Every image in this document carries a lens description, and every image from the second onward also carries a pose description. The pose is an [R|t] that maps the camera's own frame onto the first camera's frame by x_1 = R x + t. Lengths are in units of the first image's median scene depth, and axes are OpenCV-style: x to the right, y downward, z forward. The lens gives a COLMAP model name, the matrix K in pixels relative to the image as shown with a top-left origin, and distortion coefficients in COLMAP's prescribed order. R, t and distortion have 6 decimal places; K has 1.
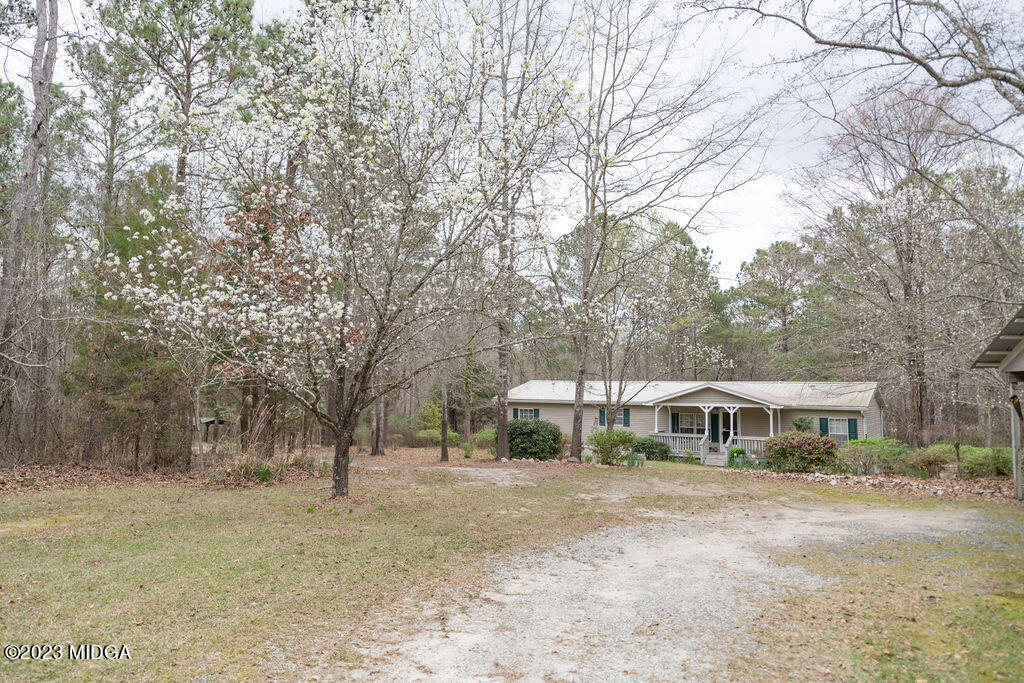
lens RADIAL K [[699.6, 0, 510.7], [0, 699.6, 337.5], [0, 0, 1]] dist [0.020928, 0.000711]
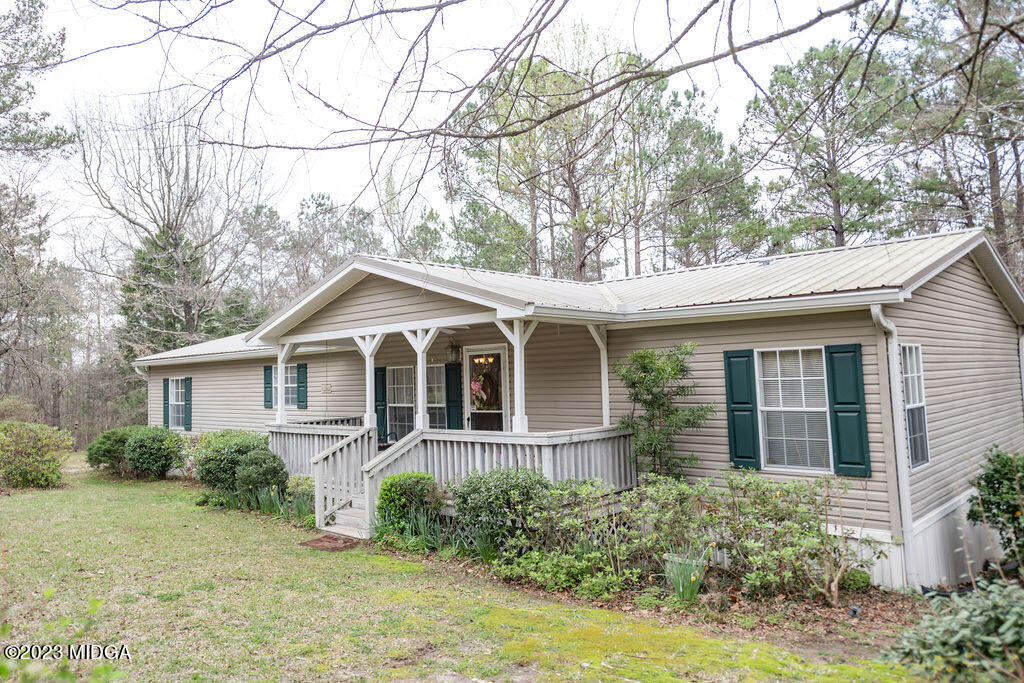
lens RADIAL K [[699.6, 0, 515.8], [0, 699.6, 335.0], [0, 0, 1]] dist [0.020928, 0.000711]
pose [[0.979562, -0.049860, -0.194866, 0.401290], [0.051059, 0.998695, 0.001129, 0.100474], [0.194555, -0.011056, 0.980829, 0.705136]]
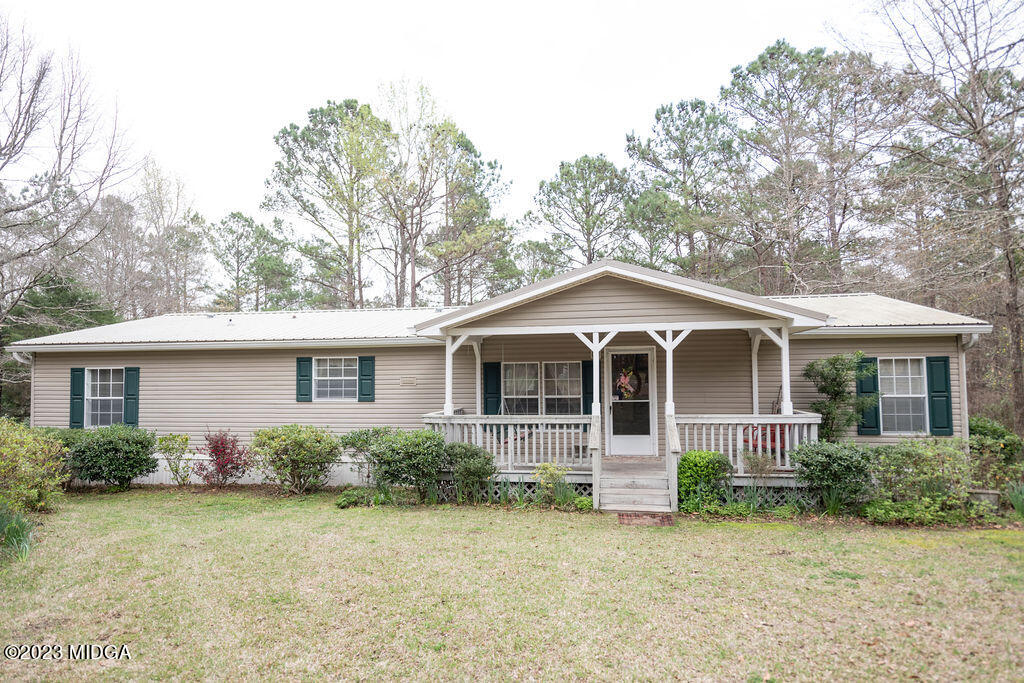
lens RADIAL K [[542.4, 0, 519.0], [0, 542.4, 345.3], [0, 0, 1]] dist [-0.002705, -0.000568]
pose [[0.924398, 0.001871, 0.381425, 0.142609], [-0.005704, 0.999944, 0.008918, 0.101869], [-0.381387, -0.010419, 0.924357, 0.764705]]
